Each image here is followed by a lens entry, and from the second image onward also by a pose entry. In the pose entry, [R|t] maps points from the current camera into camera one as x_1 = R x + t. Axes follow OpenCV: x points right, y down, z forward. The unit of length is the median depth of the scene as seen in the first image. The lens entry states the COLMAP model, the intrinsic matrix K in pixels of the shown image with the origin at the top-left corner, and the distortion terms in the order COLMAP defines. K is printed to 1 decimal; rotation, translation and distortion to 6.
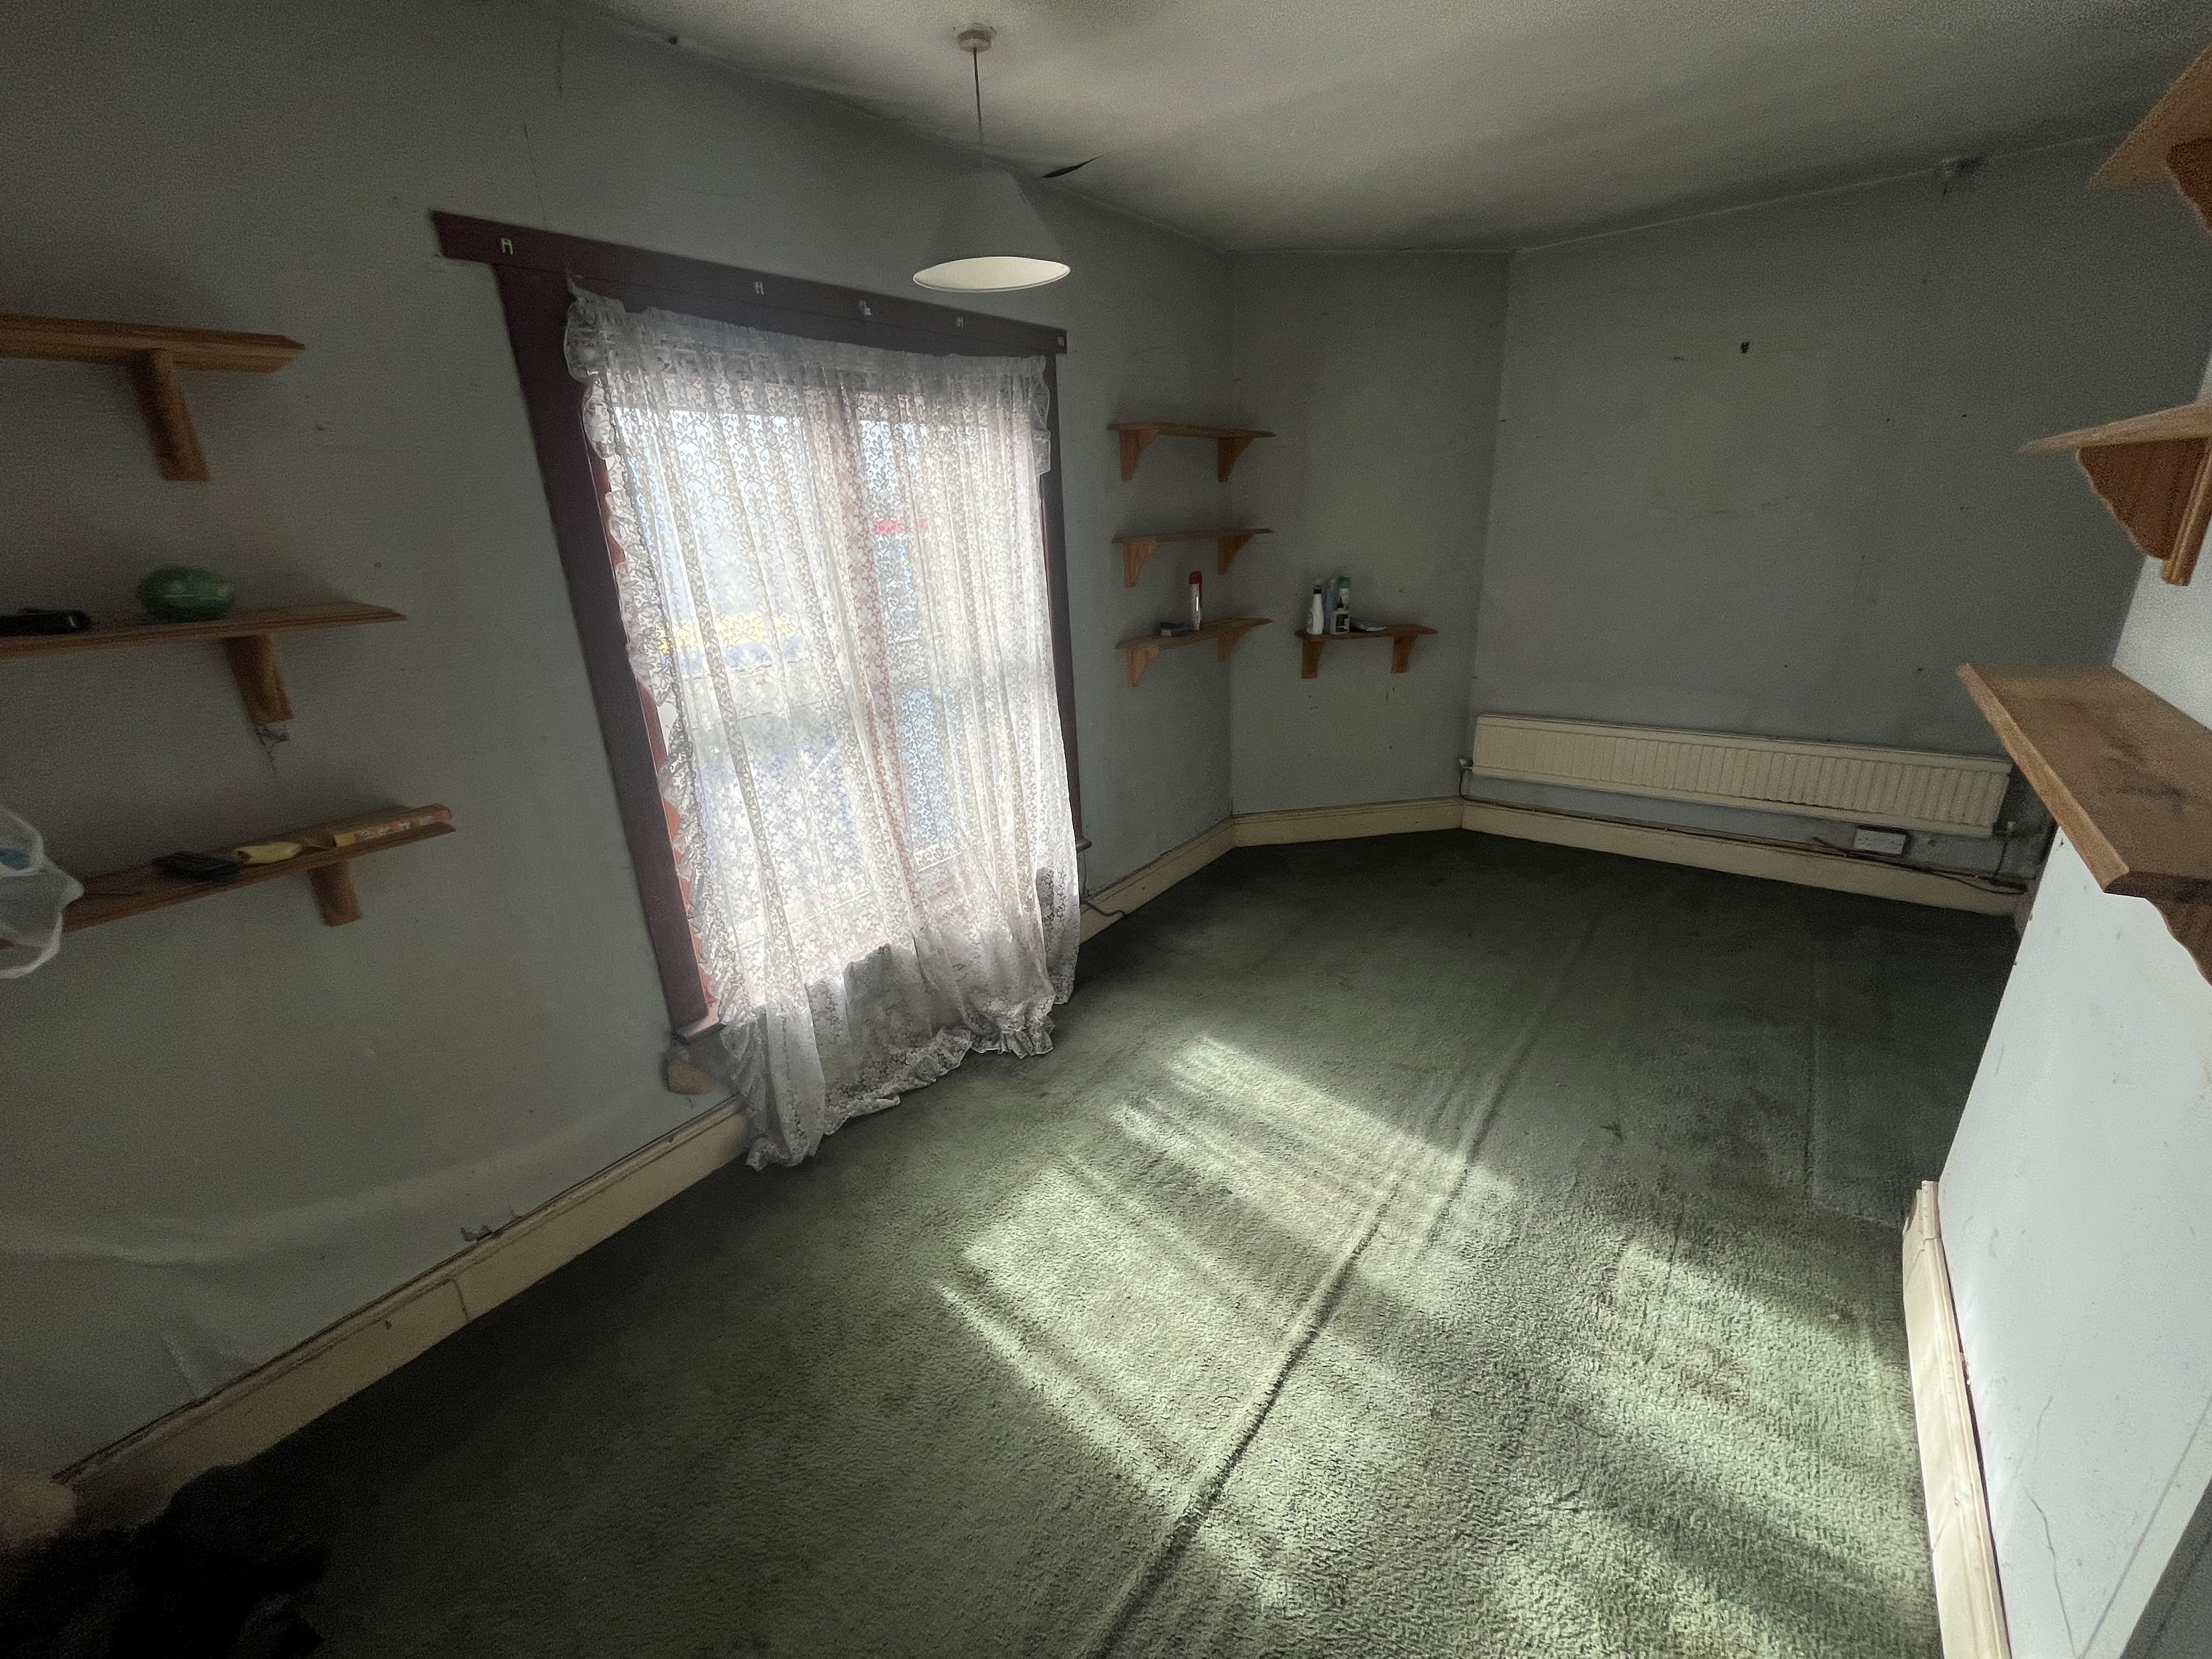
lens RADIAL K [[894.2, 0, 1109.2], [0, 894.2, 837.1], [0, 0, 1]] dist [-0.001777, -0.001526]
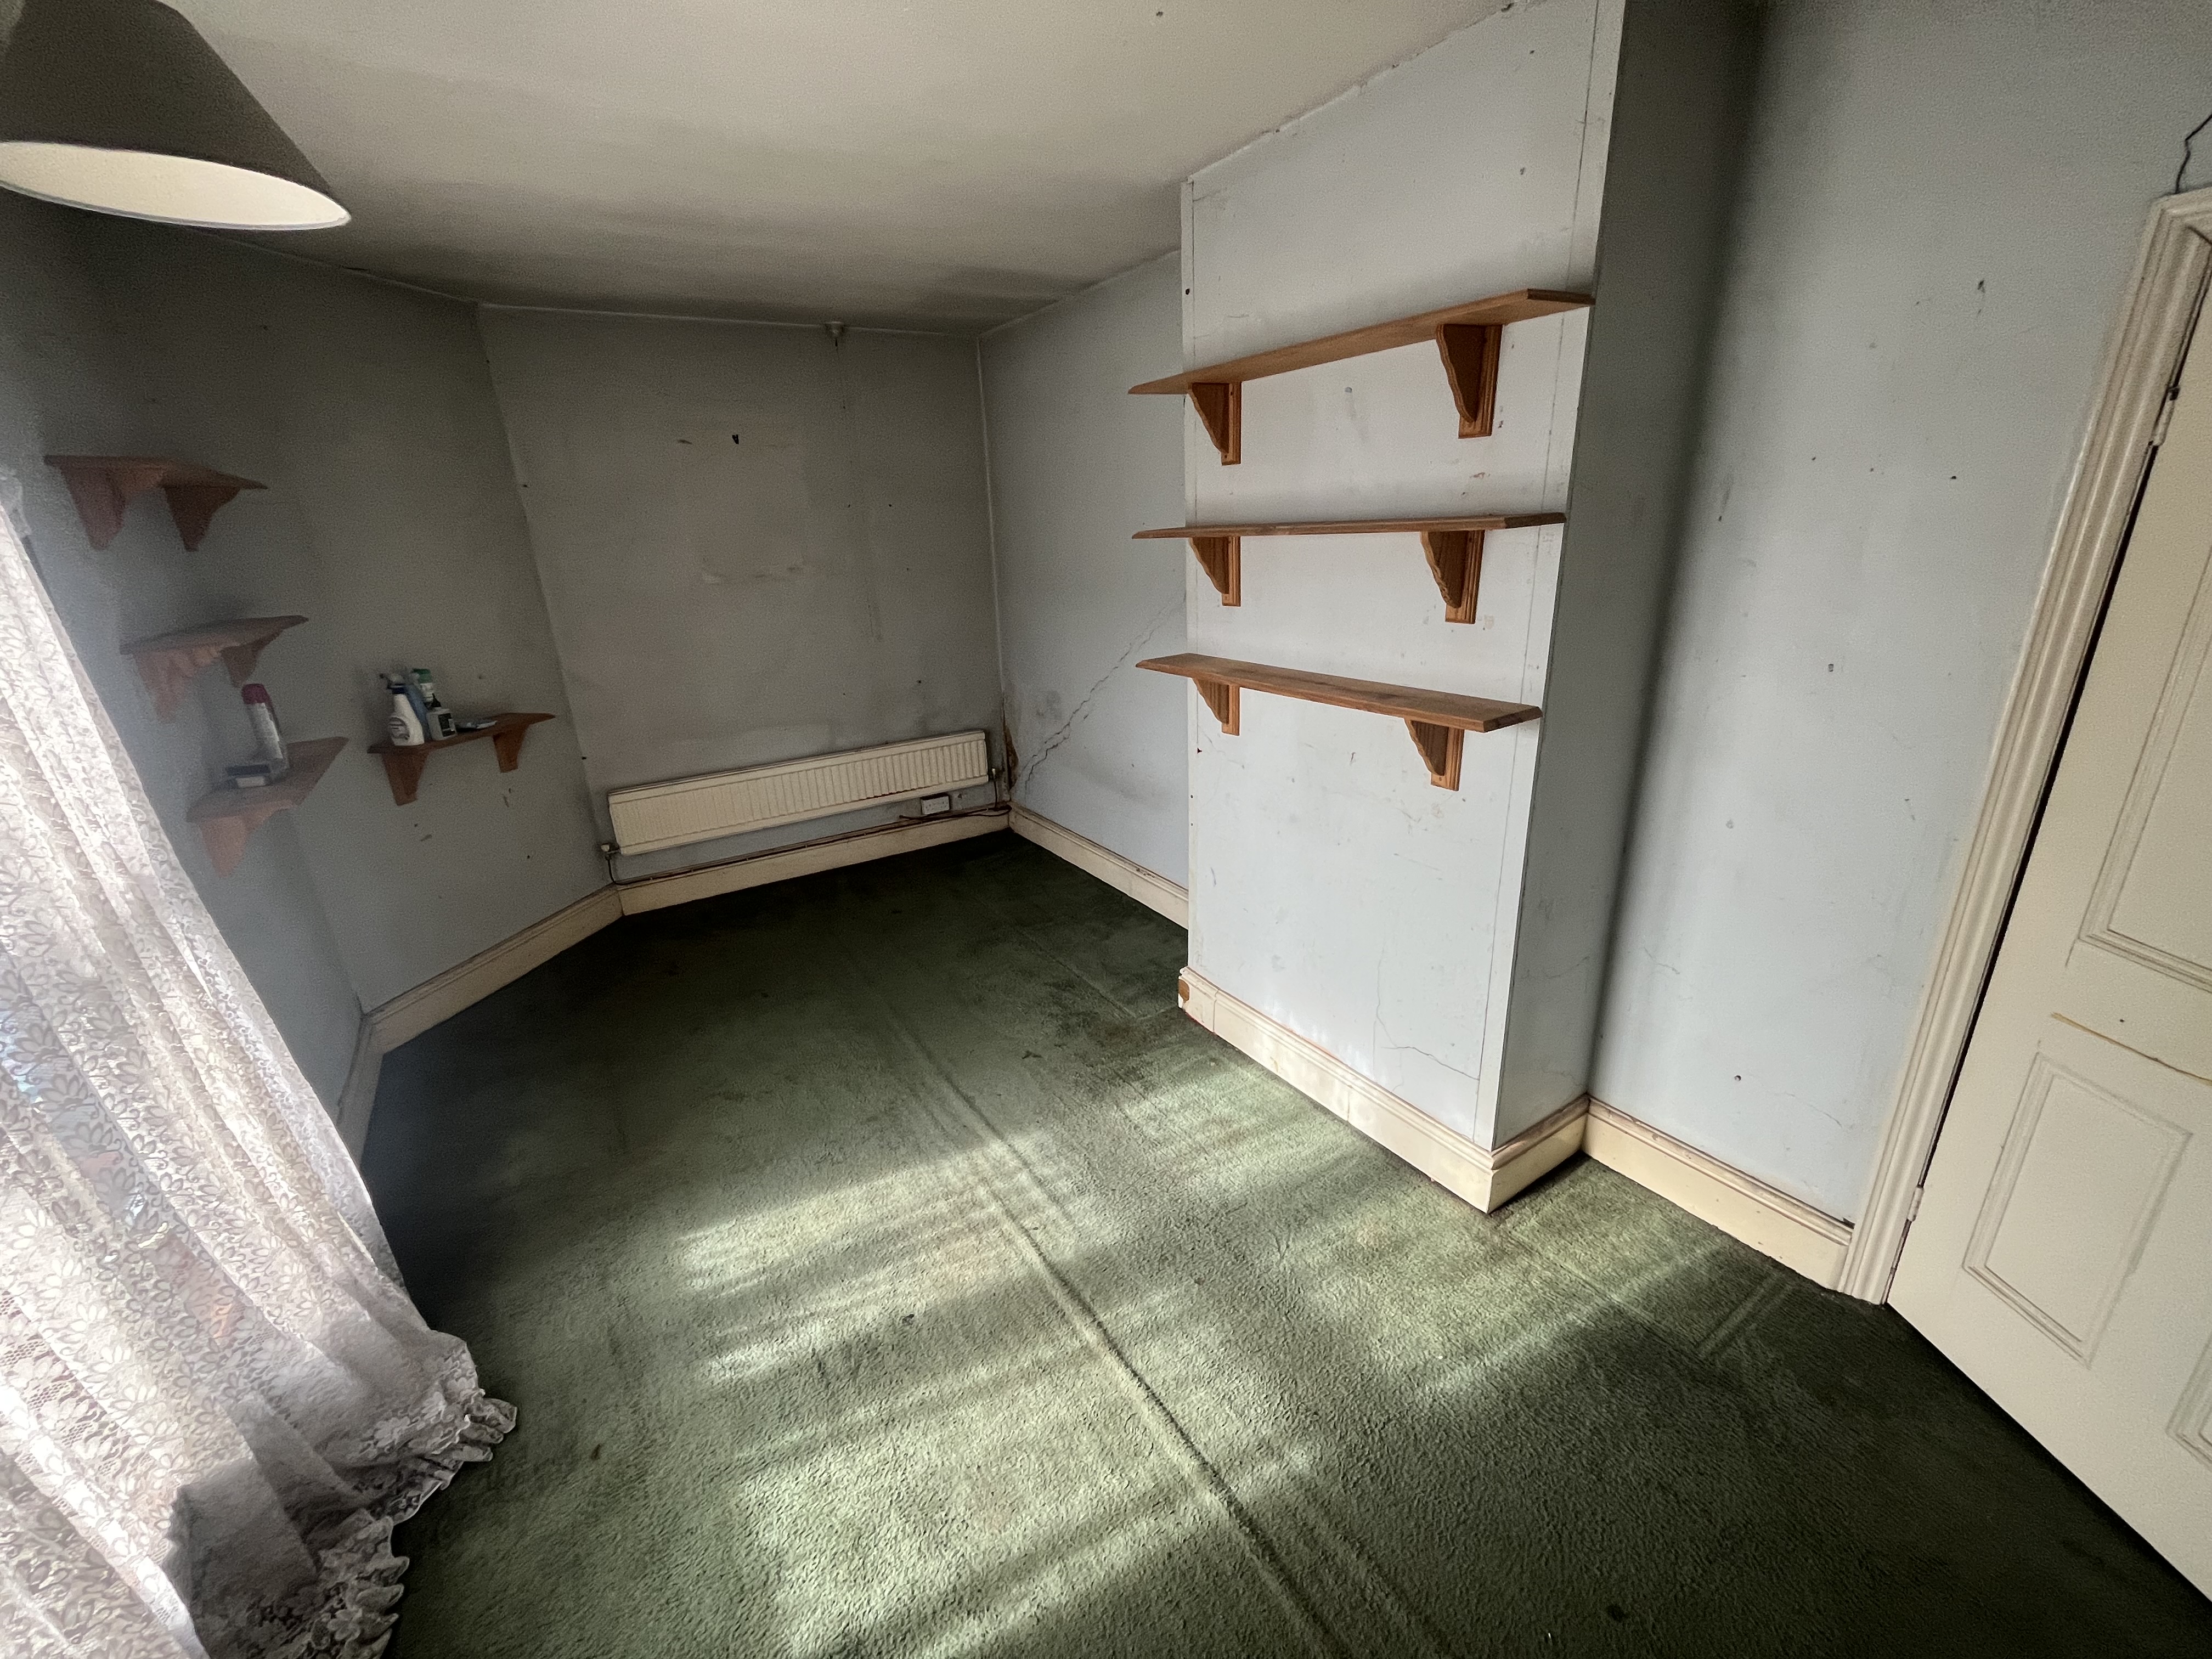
lens RADIAL K [[894.2, 0, 1103.3], [0, 894.2, 829.0], [0, 0, 1]] dist [-0.001777, -0.001526]
pose [[0.358895, -0.277084, 0.891302, -0.419510], [0.341069, 0.927815, 0.151099, -0.119505], [-0.868830, 0.249767, 0.427493, 0.285015]]
